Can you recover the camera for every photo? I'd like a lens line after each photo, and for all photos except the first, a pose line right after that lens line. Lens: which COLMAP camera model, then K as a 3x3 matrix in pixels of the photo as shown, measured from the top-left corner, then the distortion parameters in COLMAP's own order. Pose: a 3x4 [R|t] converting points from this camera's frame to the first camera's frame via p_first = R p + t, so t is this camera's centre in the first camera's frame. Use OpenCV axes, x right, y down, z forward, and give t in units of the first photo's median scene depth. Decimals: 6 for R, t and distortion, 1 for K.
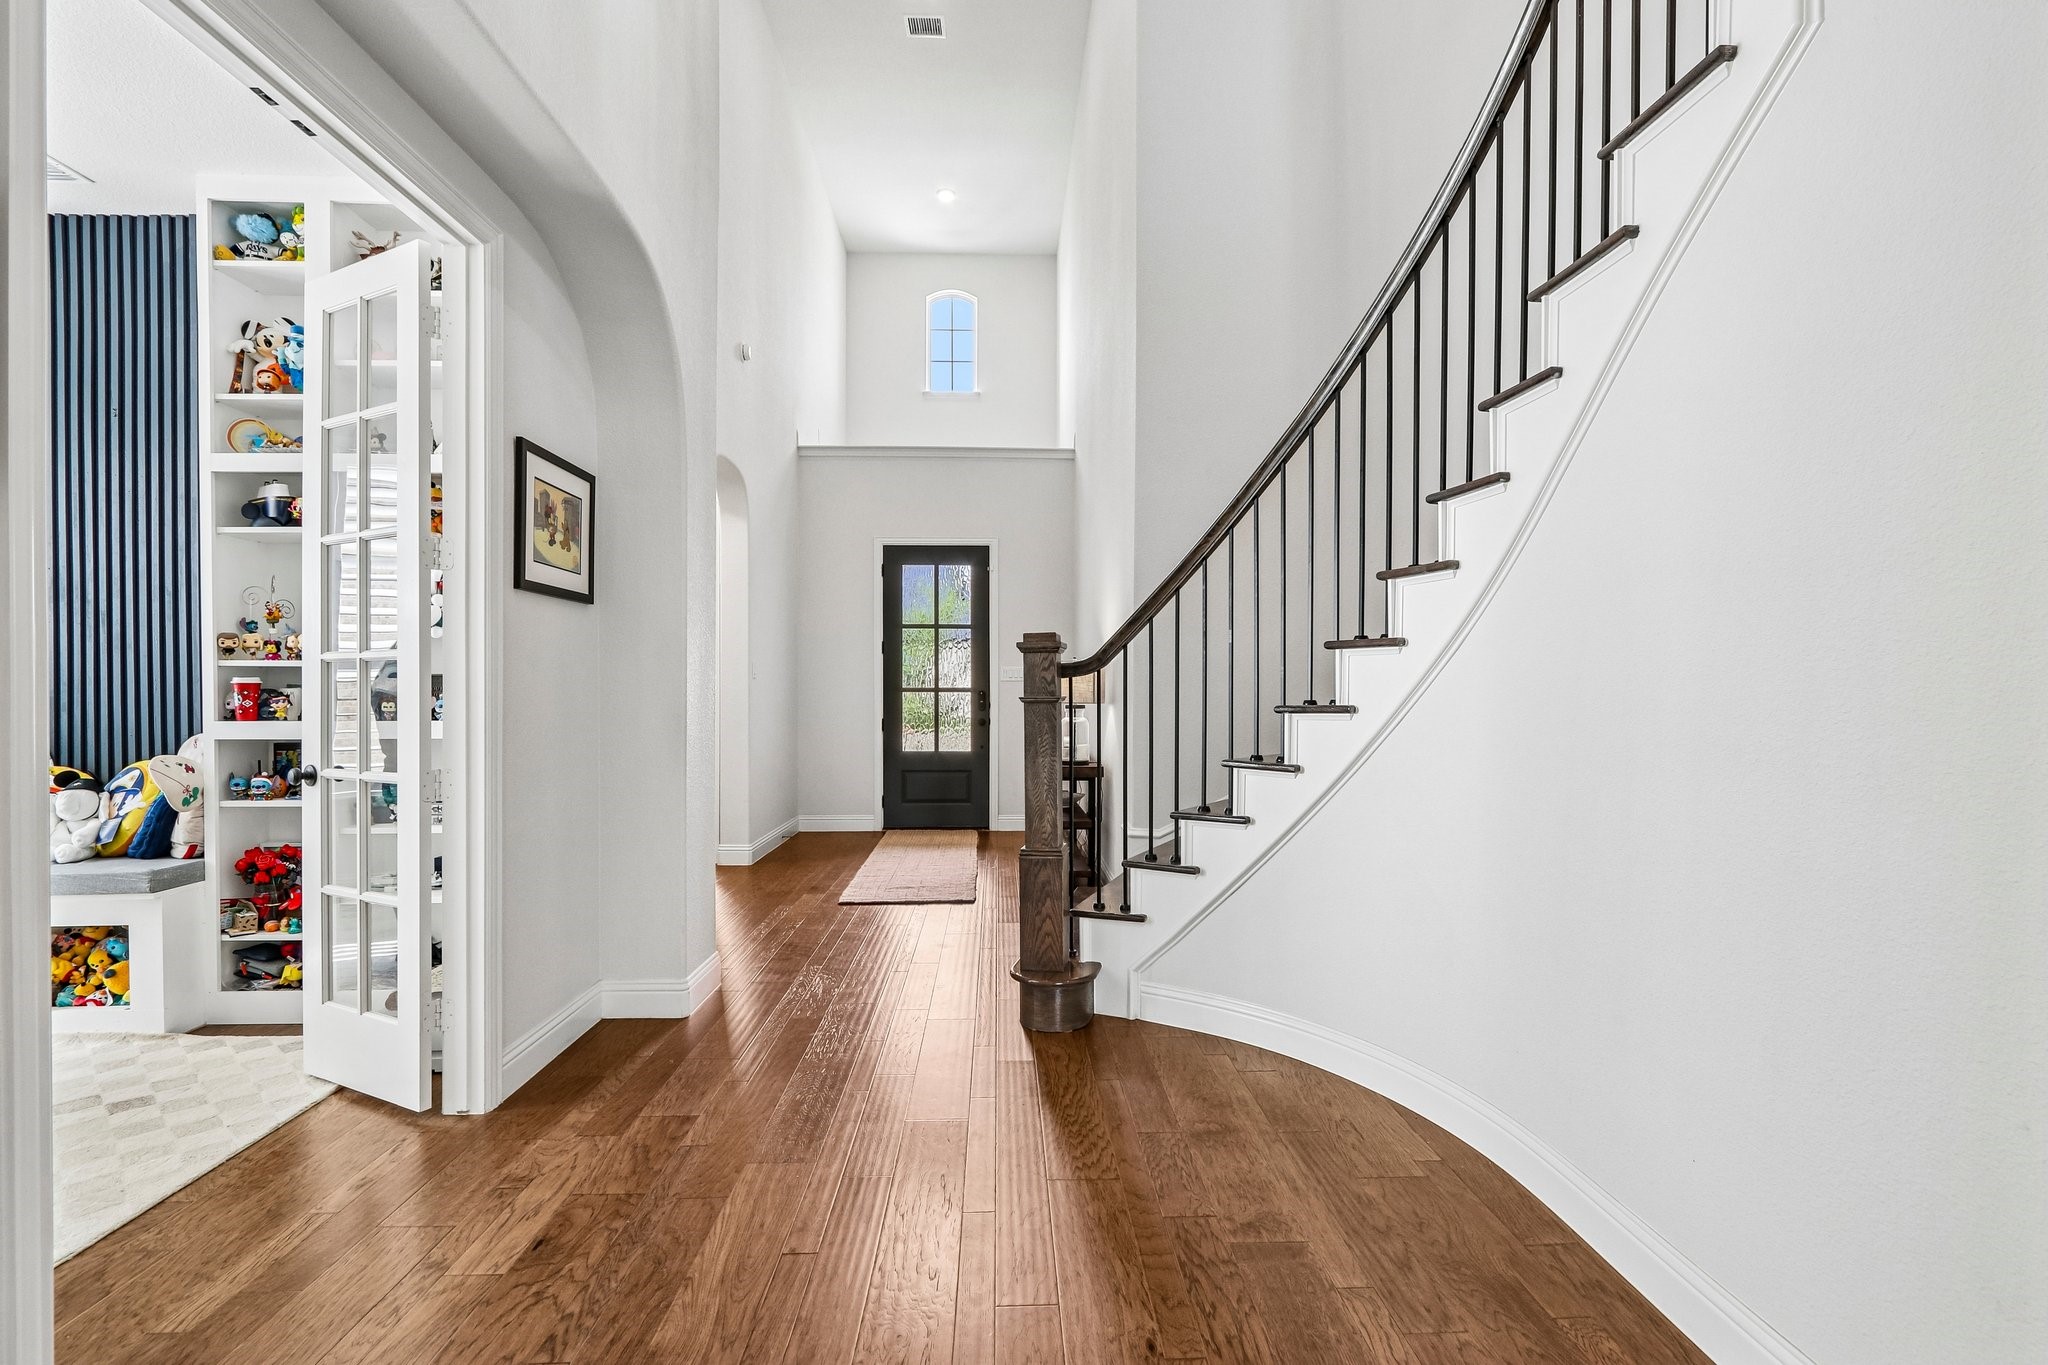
lens RADIAL K [[941.6, 0, 1038.2], [0, 941.6, 690.0], [0, 0, 1]] dist [-0.014606, 0.002571]
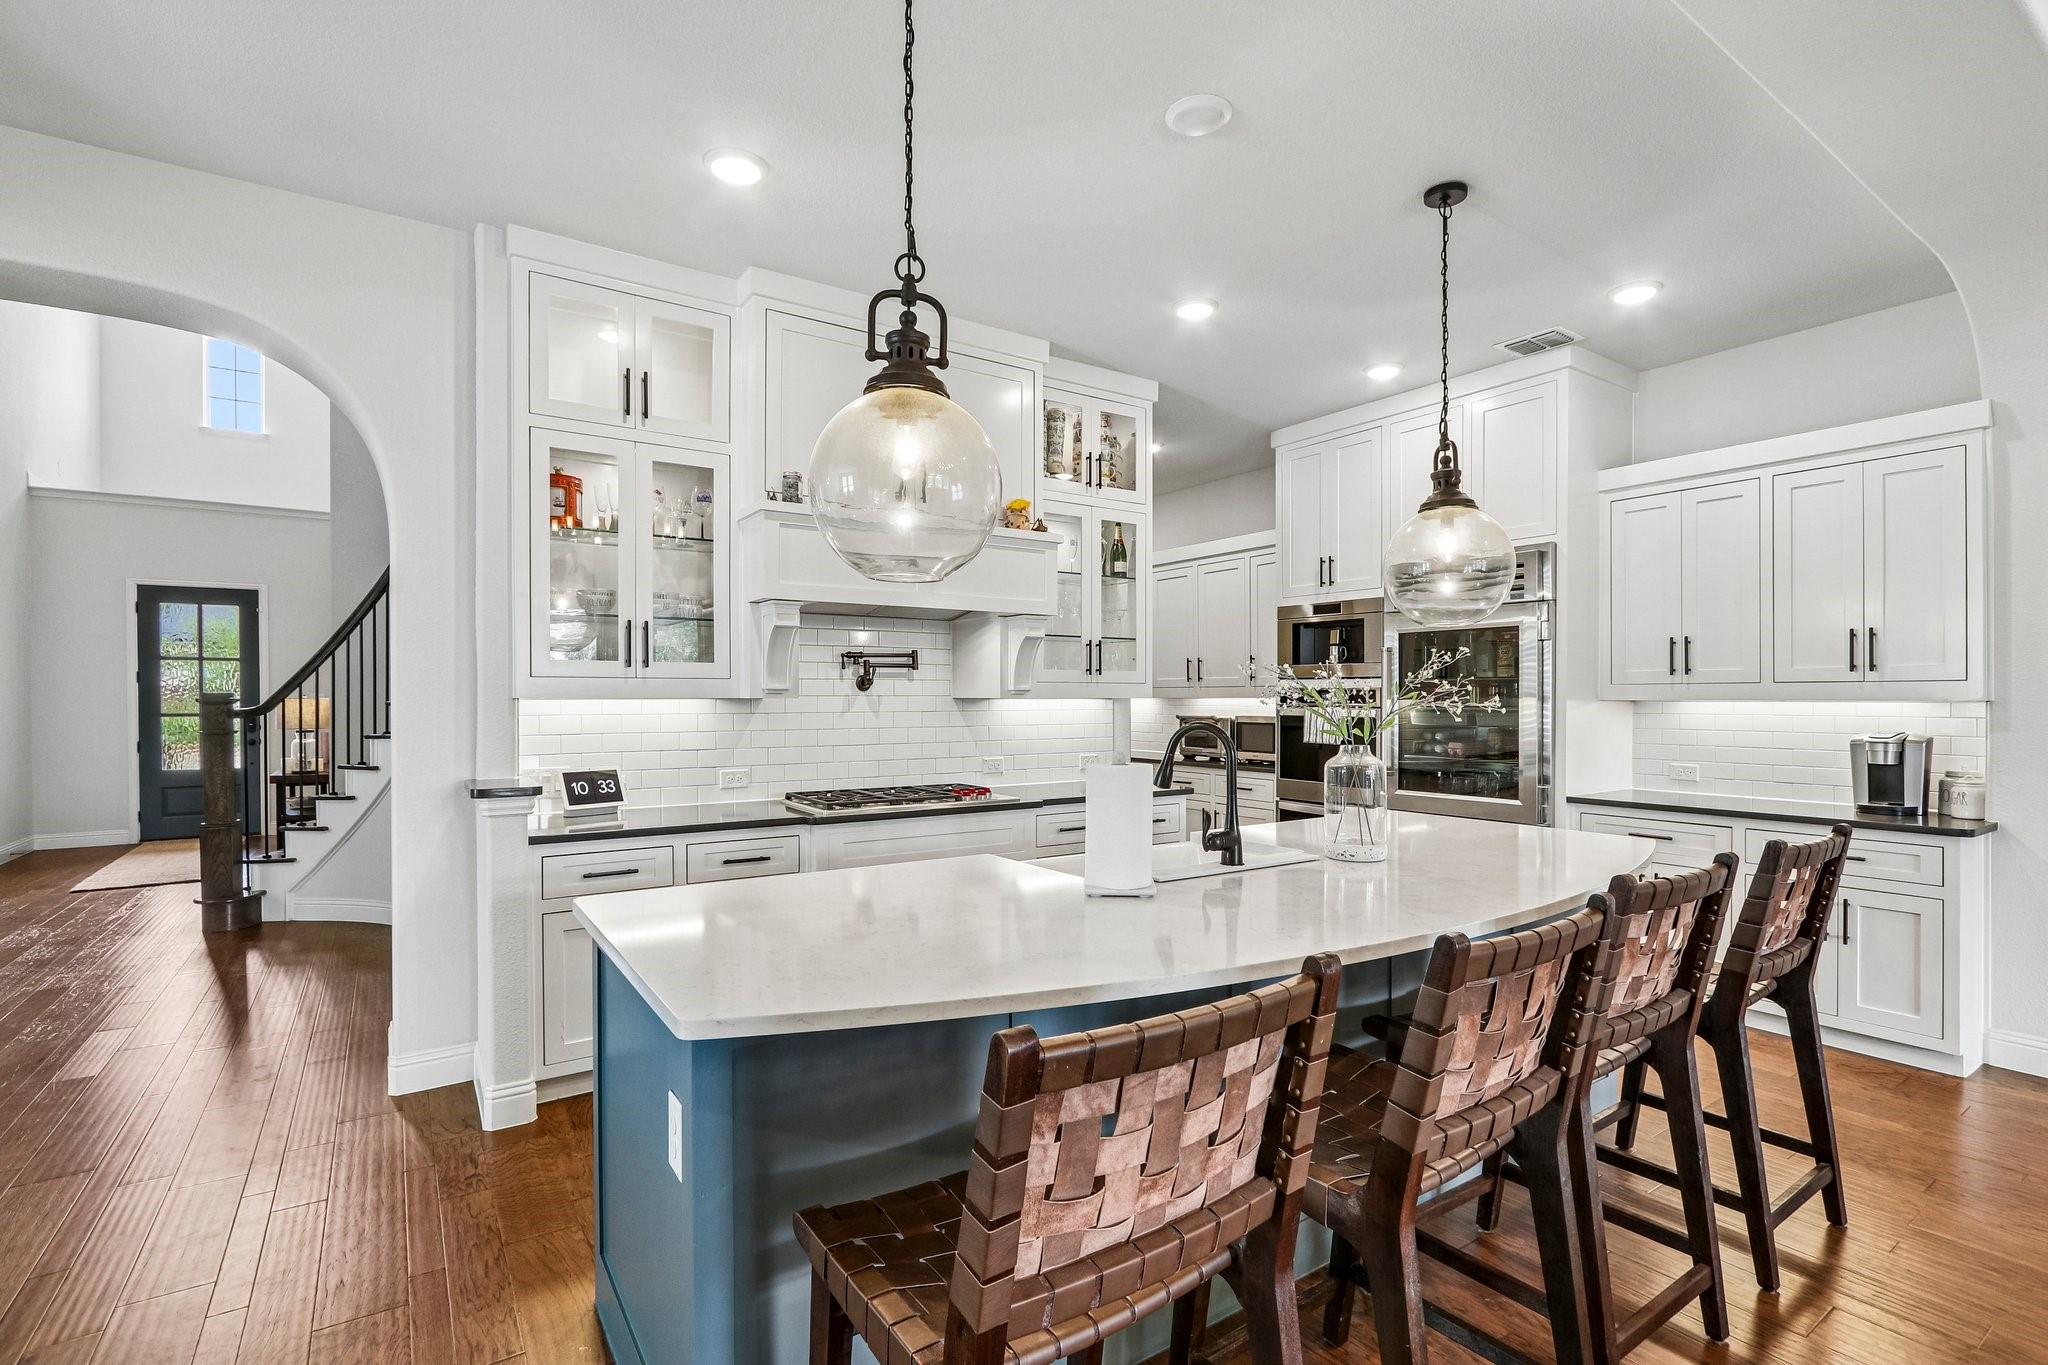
lens RADIAL K [[941.6, 0, 1024.6], [0, 941.6, 694.9], [0, 0, 1]] dist [-0.014606, 0.002571]
pose [[0.850513, 0.001428, 0.525952, 0.350448], [-0.001276, 0.999999, -0.000651, -0.057943], [-0.525952, -0.000118, 0.850514, -1.147682]]
